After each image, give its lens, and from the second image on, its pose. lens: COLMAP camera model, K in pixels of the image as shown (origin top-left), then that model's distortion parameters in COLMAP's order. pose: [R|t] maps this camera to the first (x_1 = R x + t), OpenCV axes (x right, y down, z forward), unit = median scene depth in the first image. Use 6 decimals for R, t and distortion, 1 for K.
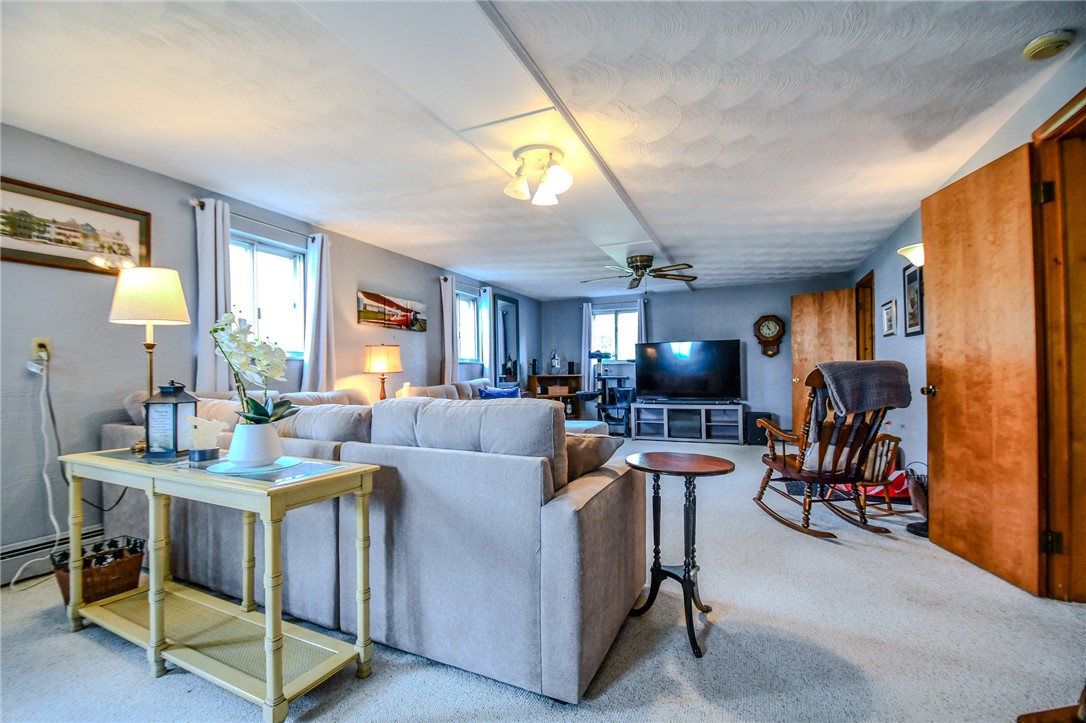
lens RADIAL K [[472.8, 0, 536.7], [0, 472.8, 369.0], [0, 0, 1]] dist [-0.004105, -0.011938]
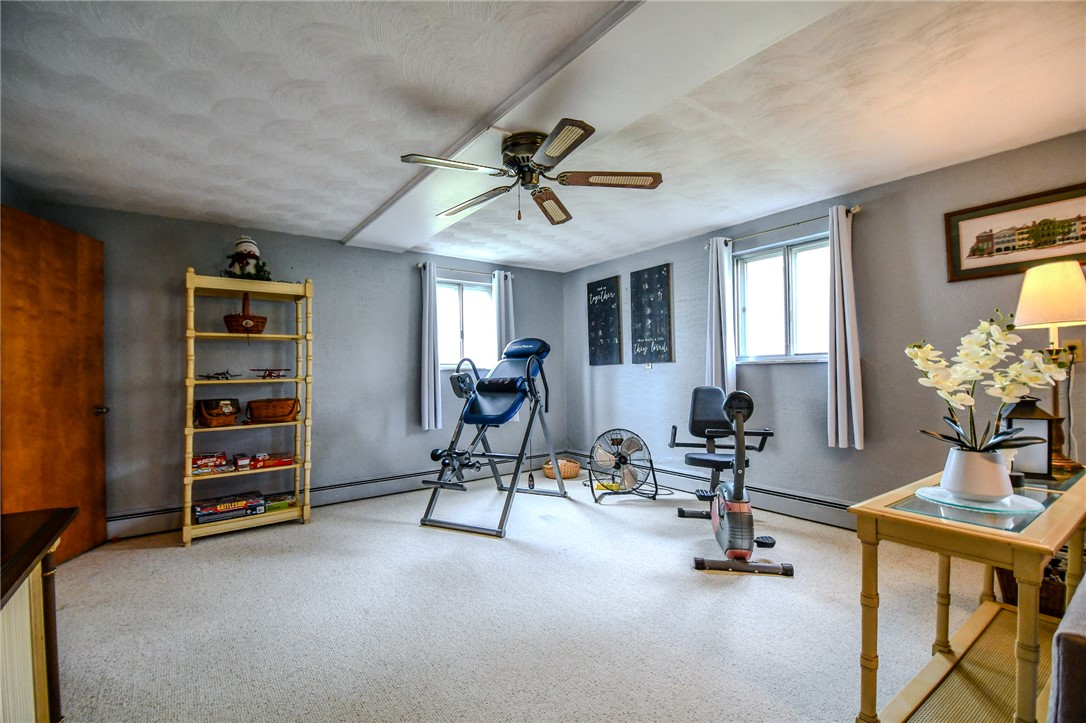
lens RADIAL K [[472.8, 0, 536.4], [0, 472.8, 368.7], [0, 0, 1]] dist [-0.004105, -0.011938]
pose [[-0.505154, 0.010919, -0.862960, 0.207048], [0.027029, 0.999630, -0.003174, -0.019483], [0.862606, -0.024928, -0.505262, 0.295965]]
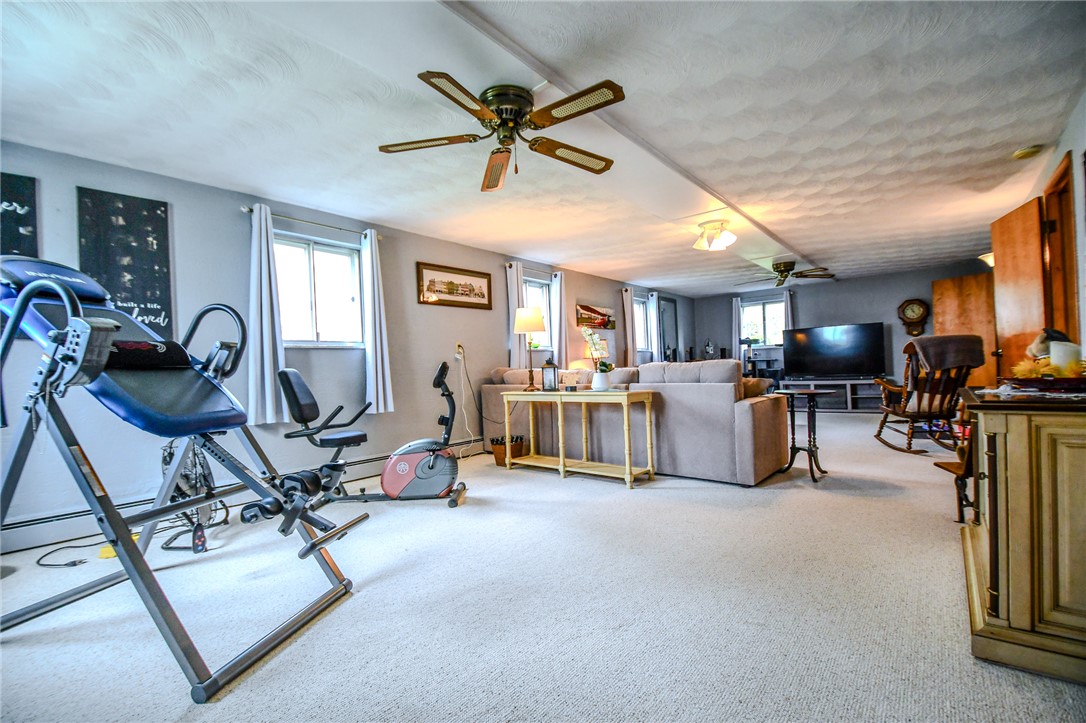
lens RADIAL K [[472.8, 0, 527.4], [0, 472.8, 369.1], [0, 0, 1]] dist [-0.004105, -0.011938]
pose [[0.955849, -0.025729, -0.292730, -0.098106], [0.029394, 0.999535, 0.008128, 0.025721], [0.292385, -0.016374, 0.956160, -0.533267]]
